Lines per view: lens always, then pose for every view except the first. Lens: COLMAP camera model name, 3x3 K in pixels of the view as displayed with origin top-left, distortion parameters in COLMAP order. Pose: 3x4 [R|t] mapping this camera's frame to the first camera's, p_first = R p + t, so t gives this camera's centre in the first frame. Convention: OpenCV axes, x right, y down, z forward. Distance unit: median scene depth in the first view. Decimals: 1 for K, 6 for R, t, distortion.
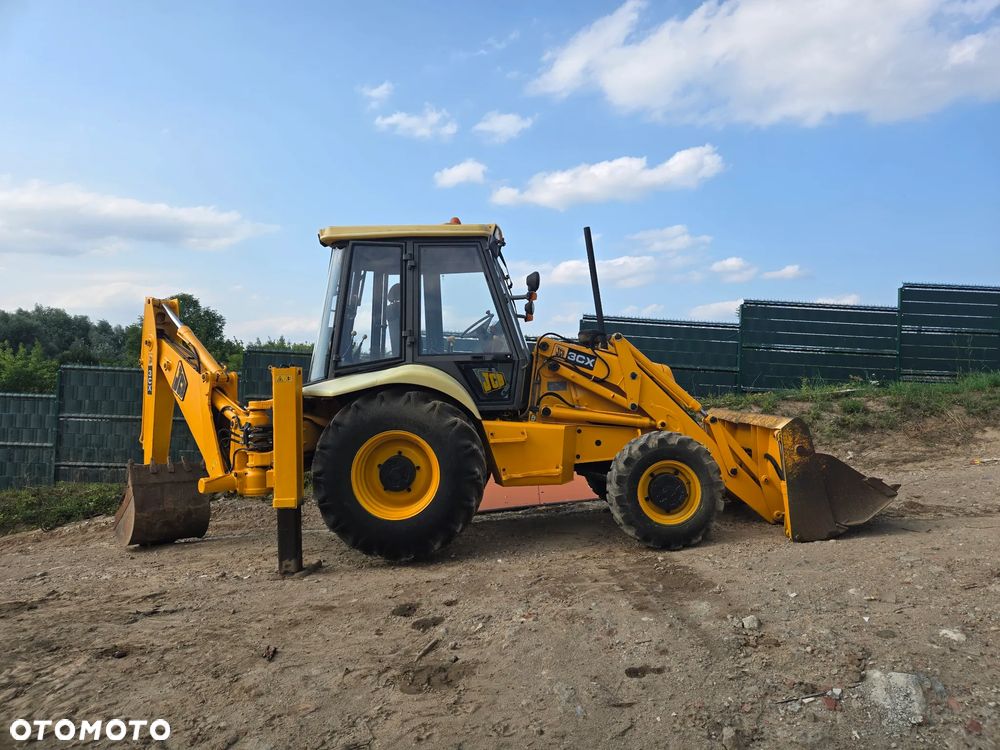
lens RADIAL K [[657.1, 0, 504.9], [0, 657.1, 370.9], [0, 0, 1]] dist [0.075240, -0.075861]
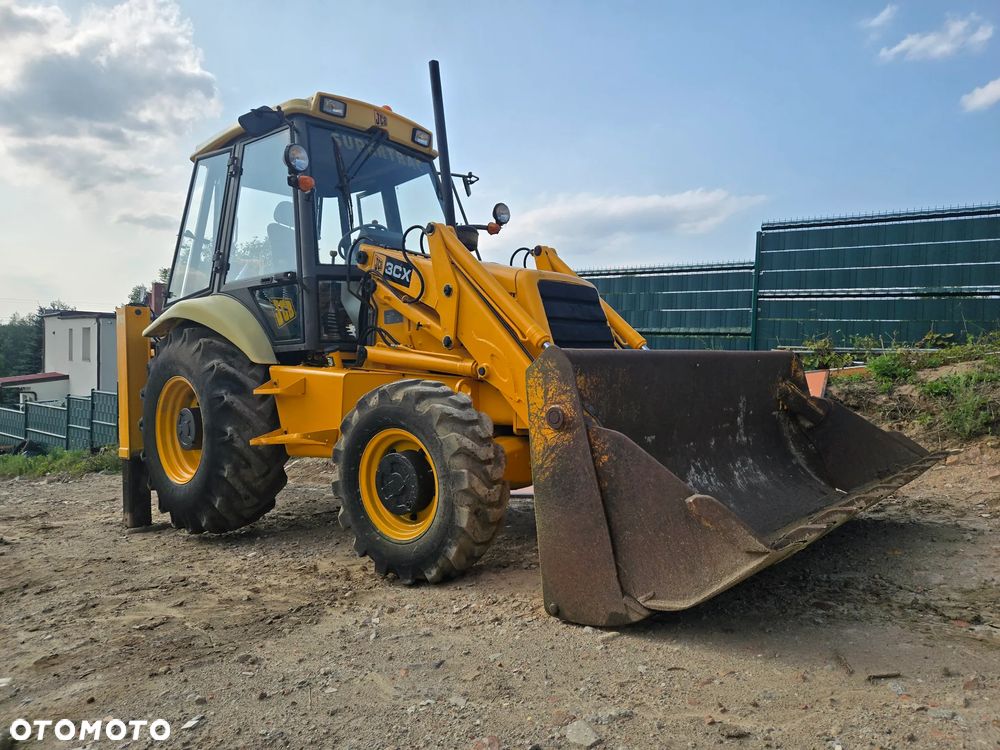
lens RADIAL K [[662.7, 0, 504.2], [0, 662.7, 368.8], [0, 0, 1]] dist [0.067109, -0.069096]
pose [[0.770203, -0.005937, -0.637771, 0.650402], [0.030100, 0.999181, 0.027048, 0.067291], [0.637088, -0.040030, 0.769751, 0.586266]]
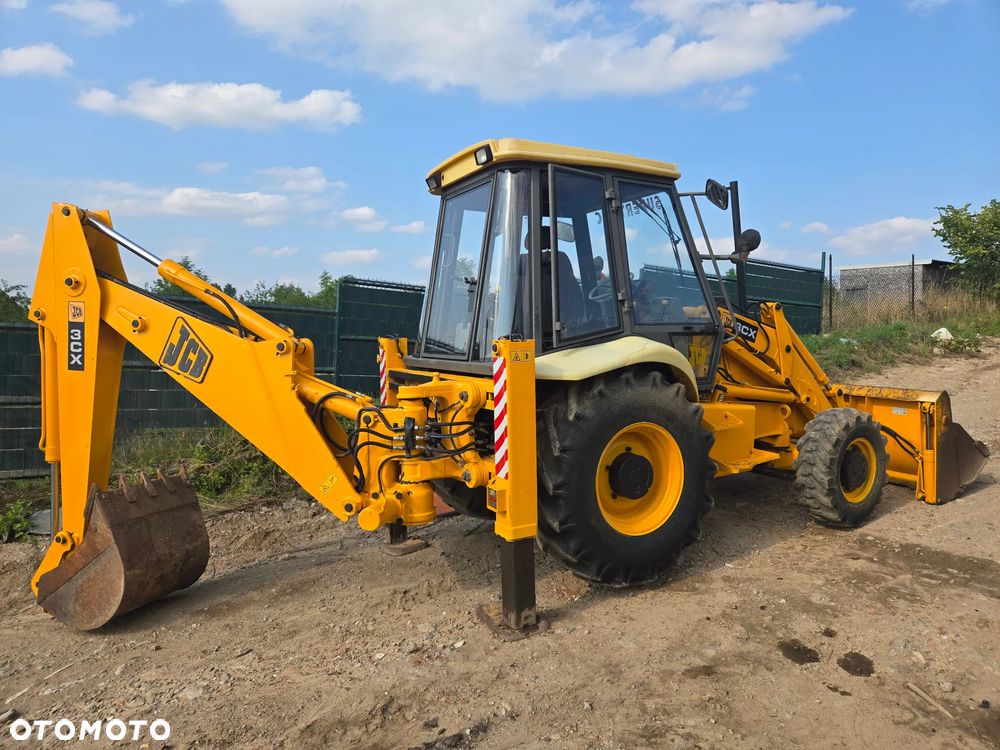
lens RADIAL K [[662.7, 0, 504.2], [0, 662.7, 368.8], [0, 0, 1]] dist [0.067109, -0.069096]
pose [[0.867571, -0.013976, 0.497117, -0.663554], [-0.024141, 0.997243, 0.070168, -0.022836], [-0.496727, -0.072877, 0.864842, 0.386286]]
